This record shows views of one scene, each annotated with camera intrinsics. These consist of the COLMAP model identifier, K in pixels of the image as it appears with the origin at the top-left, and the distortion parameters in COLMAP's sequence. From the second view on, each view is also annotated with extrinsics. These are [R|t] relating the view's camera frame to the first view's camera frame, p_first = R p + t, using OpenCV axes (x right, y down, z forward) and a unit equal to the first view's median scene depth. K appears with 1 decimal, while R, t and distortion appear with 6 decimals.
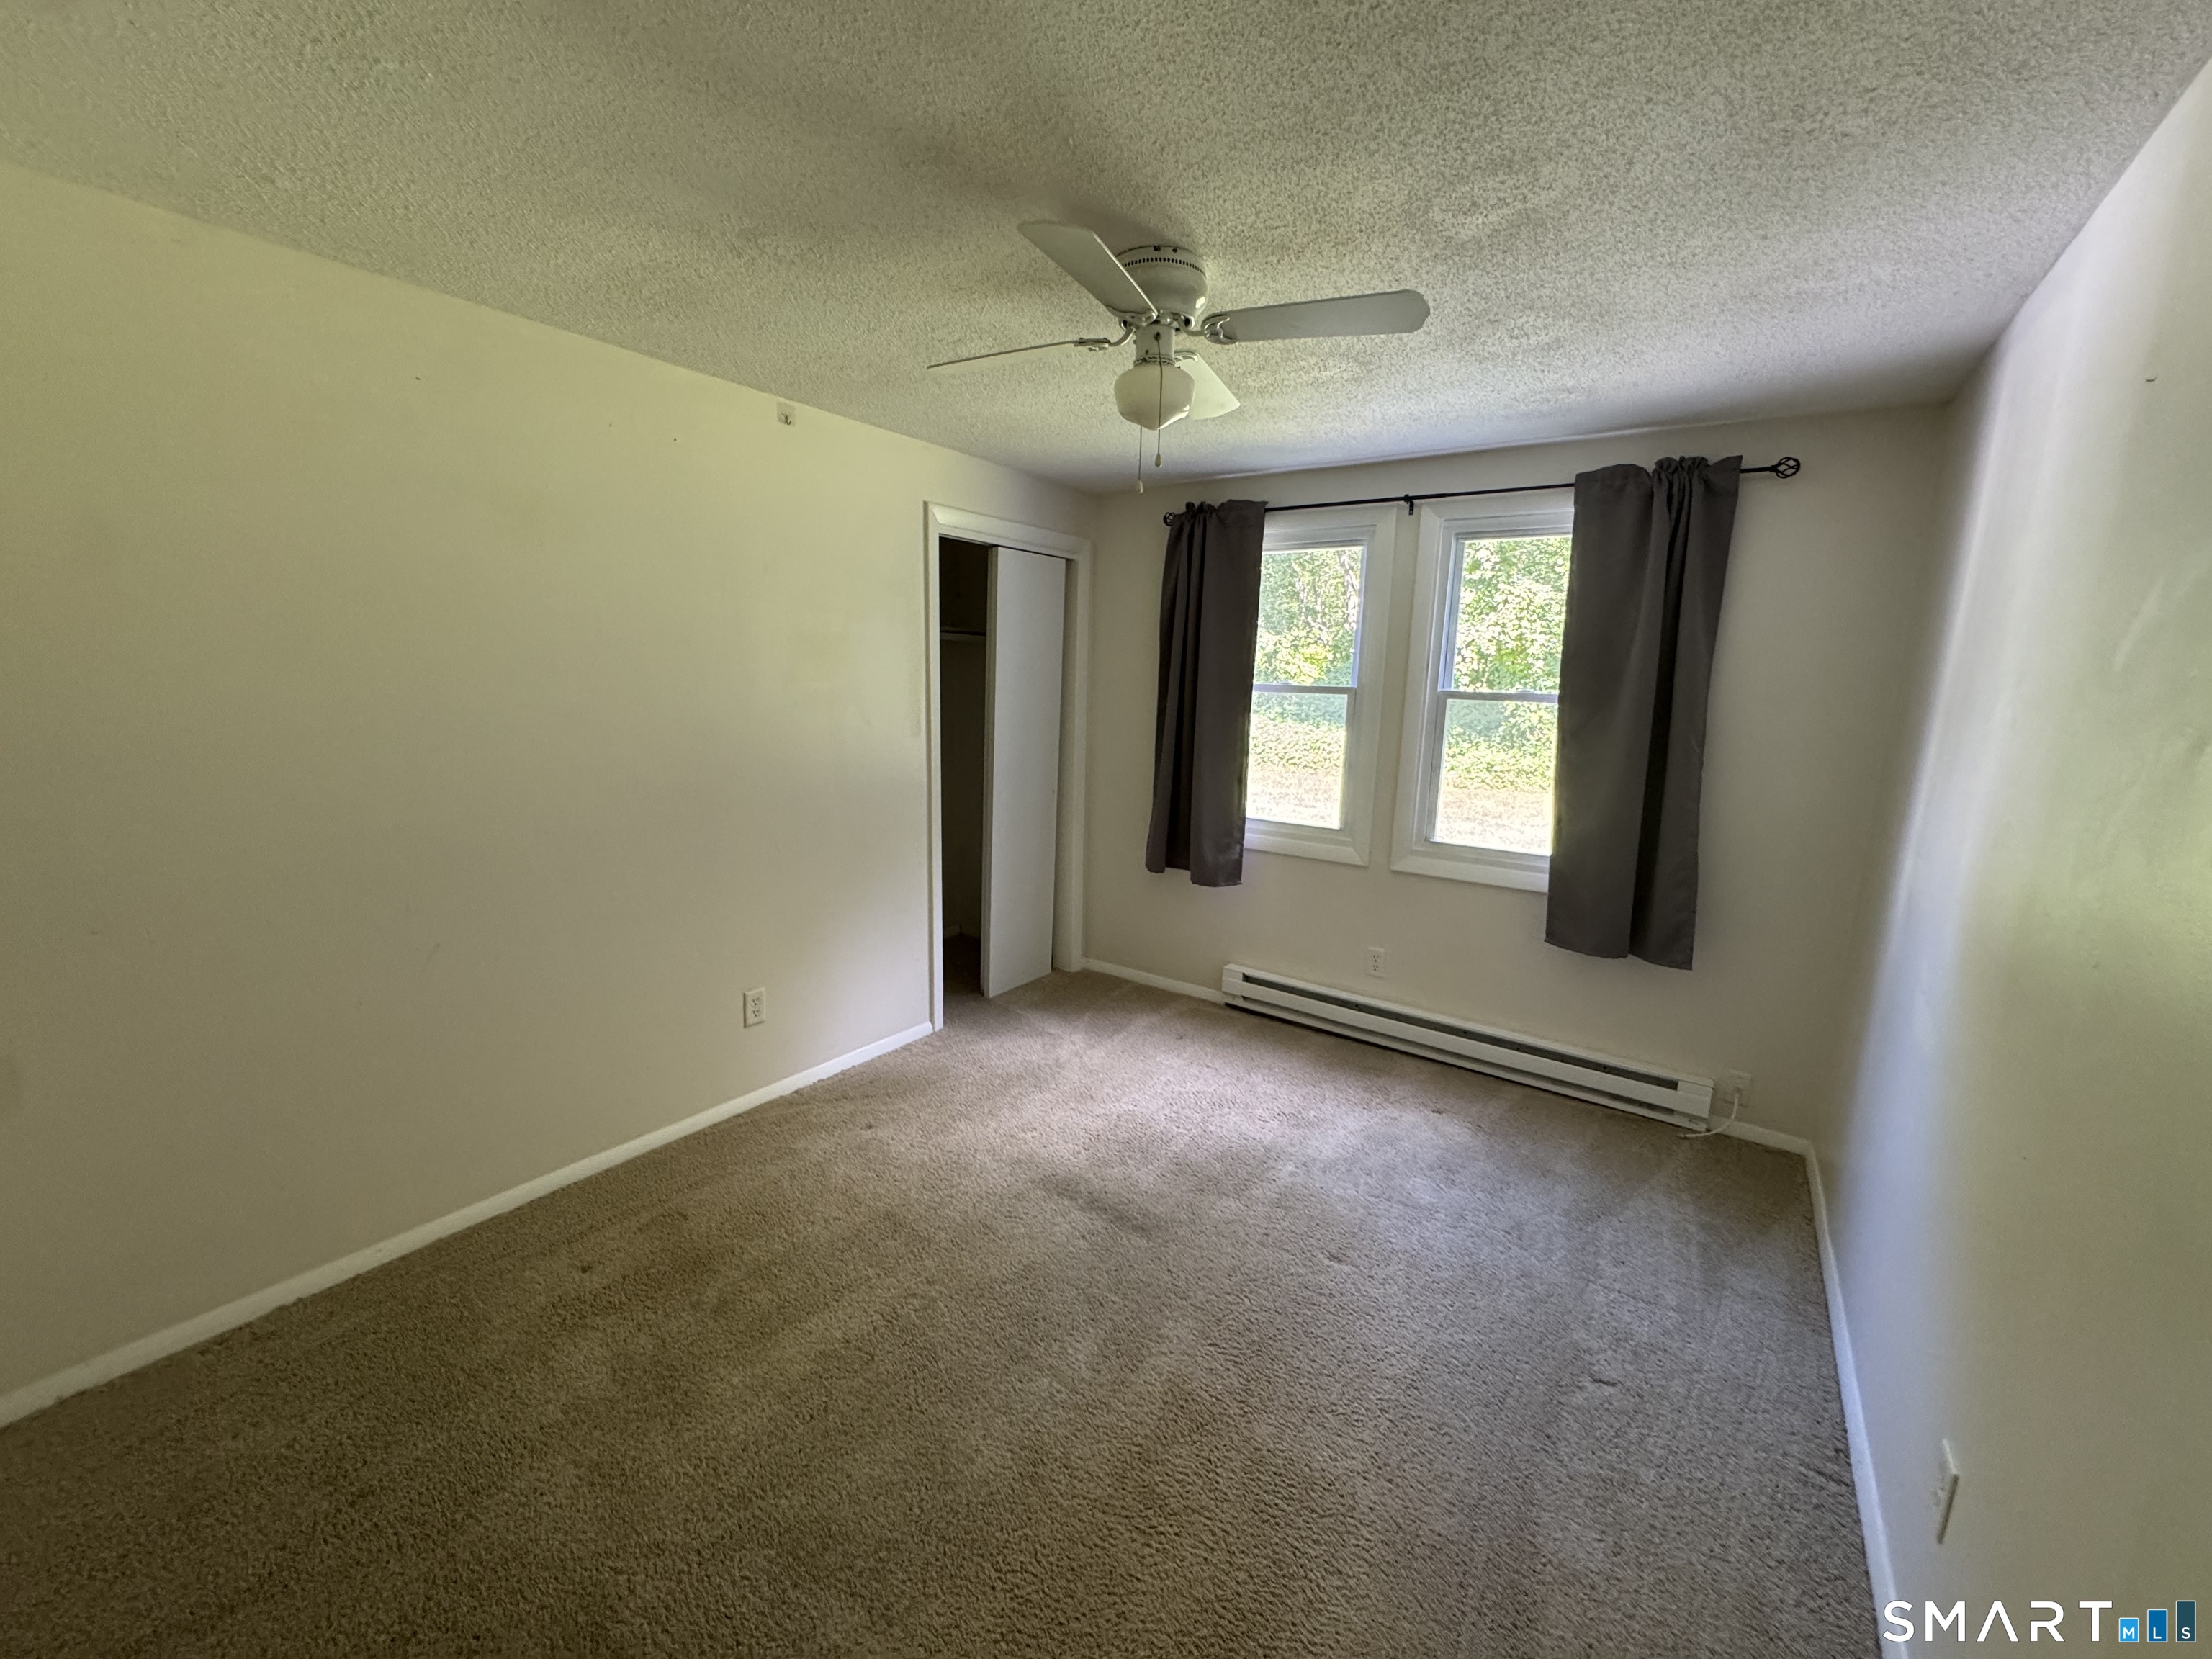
lens RADIAL K [[884.2, 0, 1103.8], [0, 884.2, 826.3], [0, 0, 1]] dist [-0.000702, -0.000009]
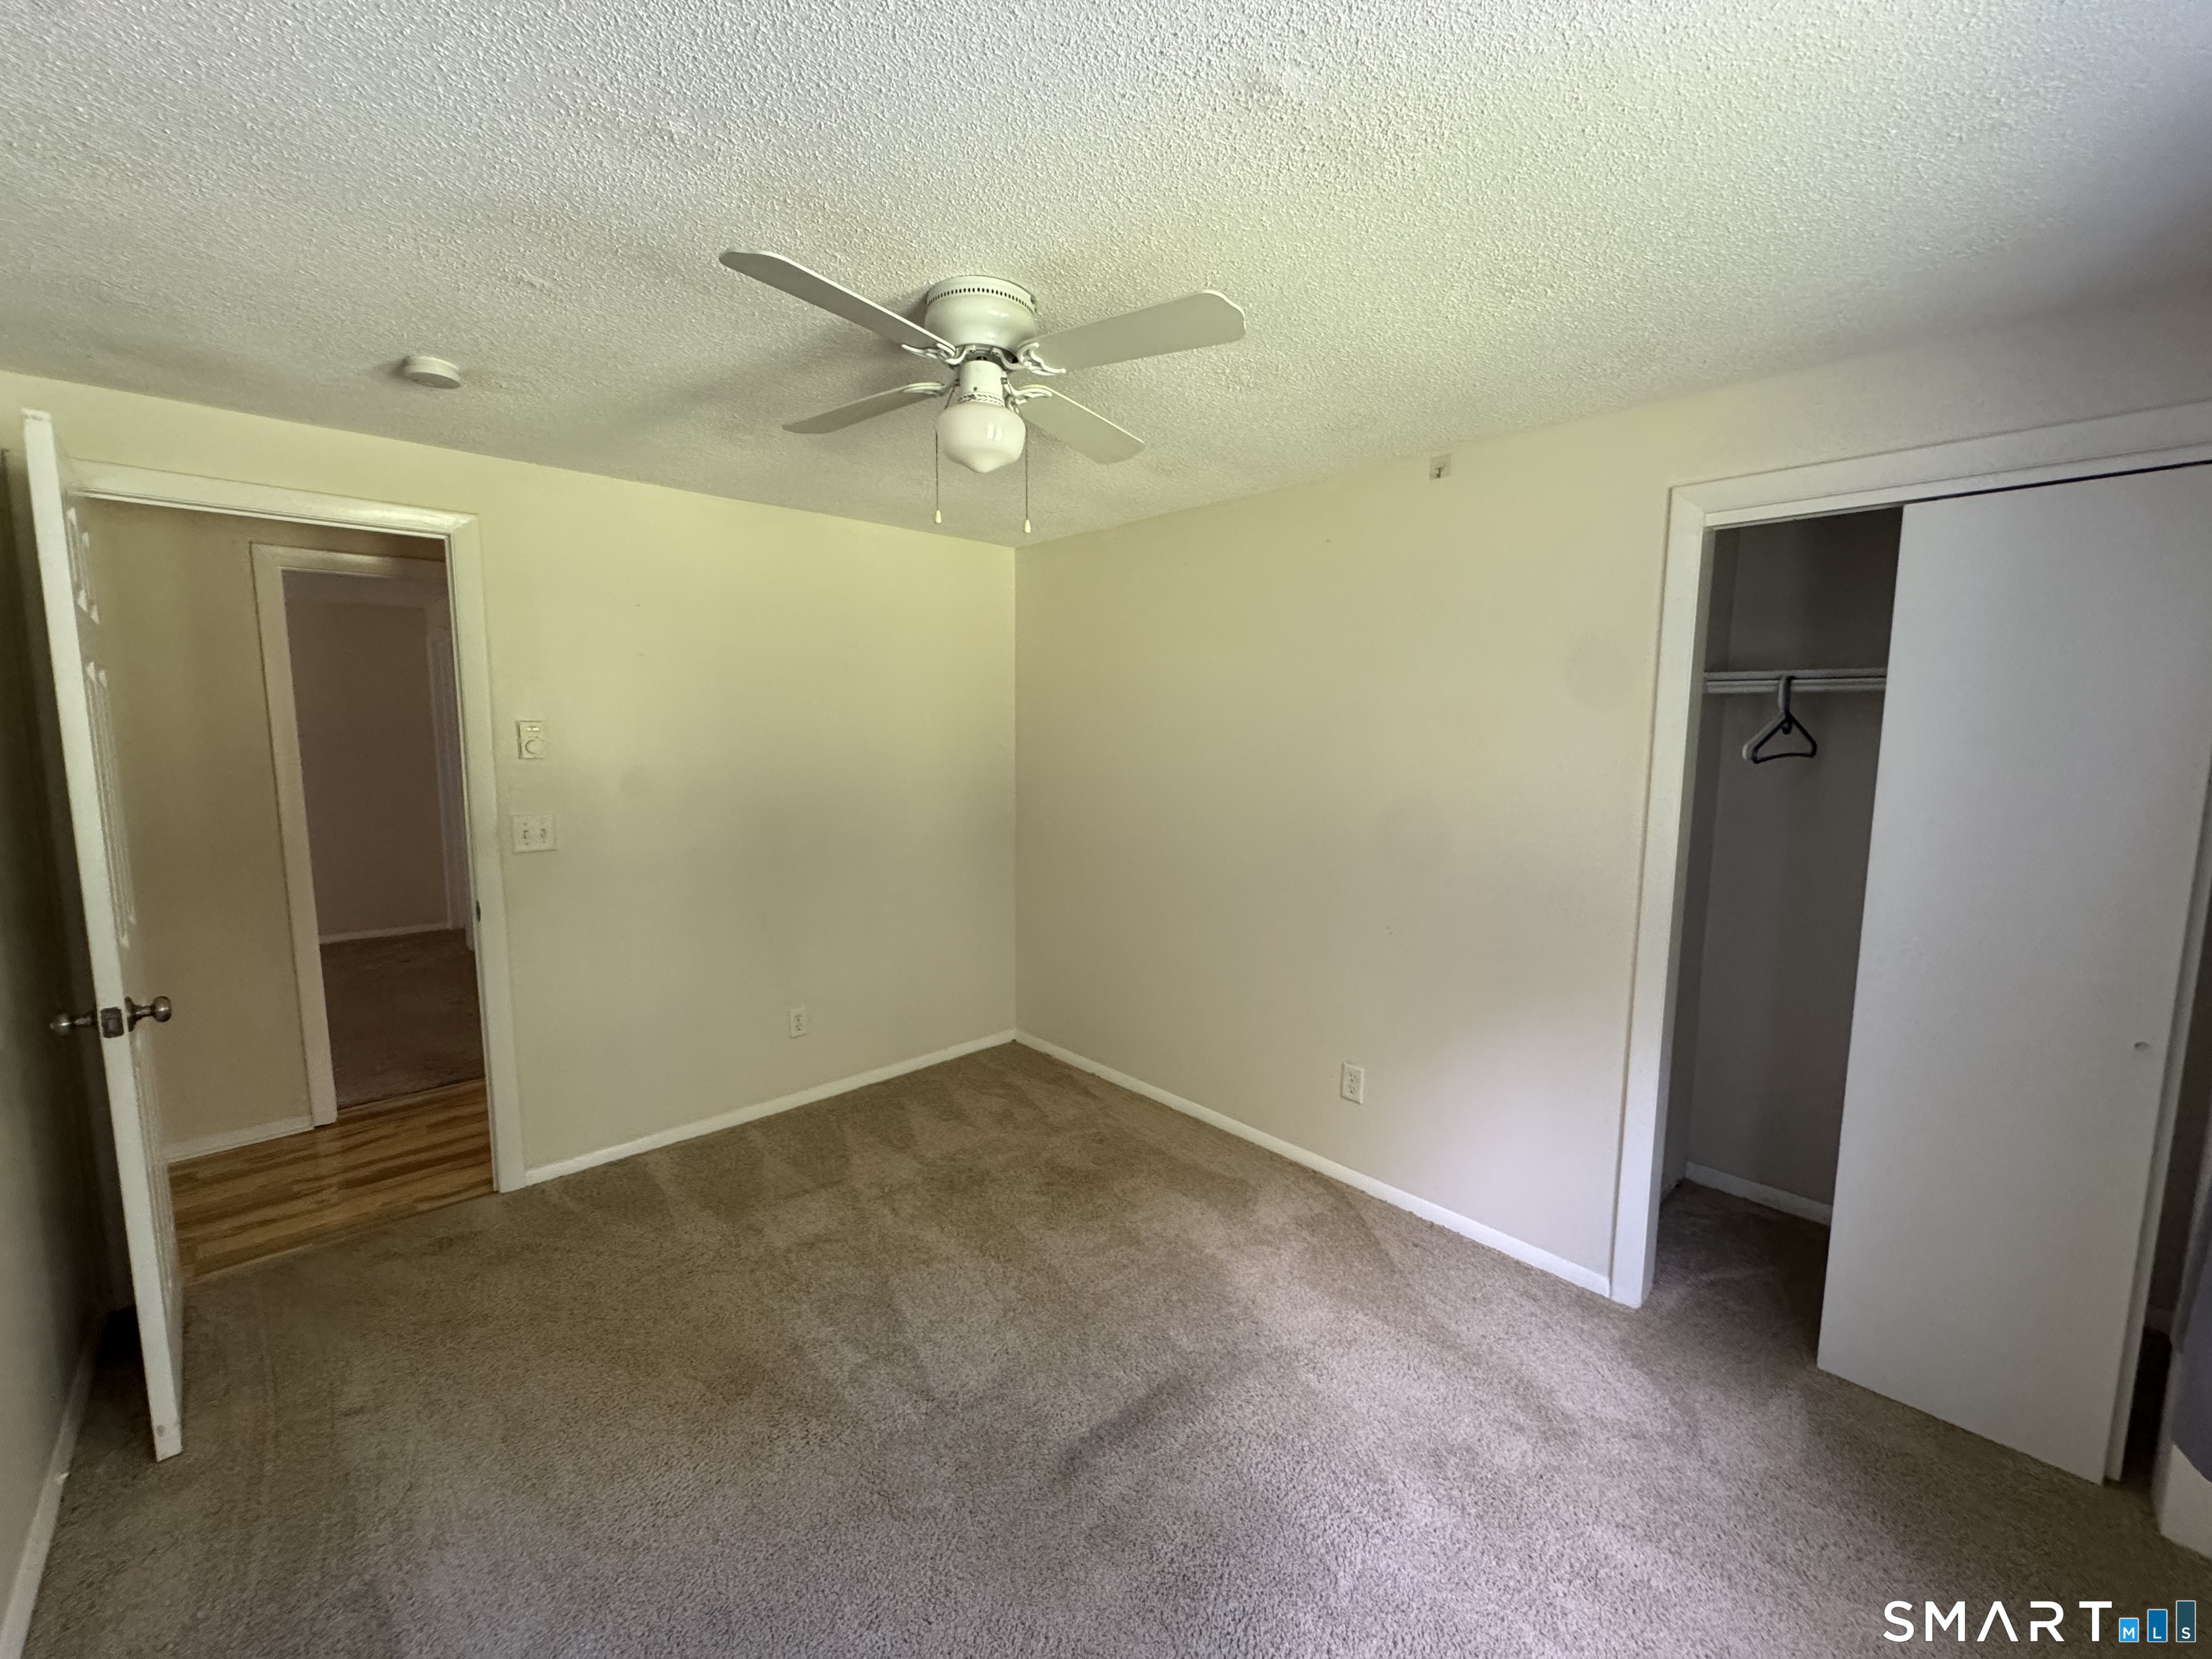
lens RADIAL K [[884.2, 0, 1103.8], [0, 884.2, 826.3], [0, 0, 1]] dist [-0.000702, -0.000009]
pose [[-0.189411, 0.086578, -0.978074, 0.548464], [-0.185804, 0.974948, 0.122284, -0.131259], [0.964158, 0.204892, -0.168579, 0.777741]]
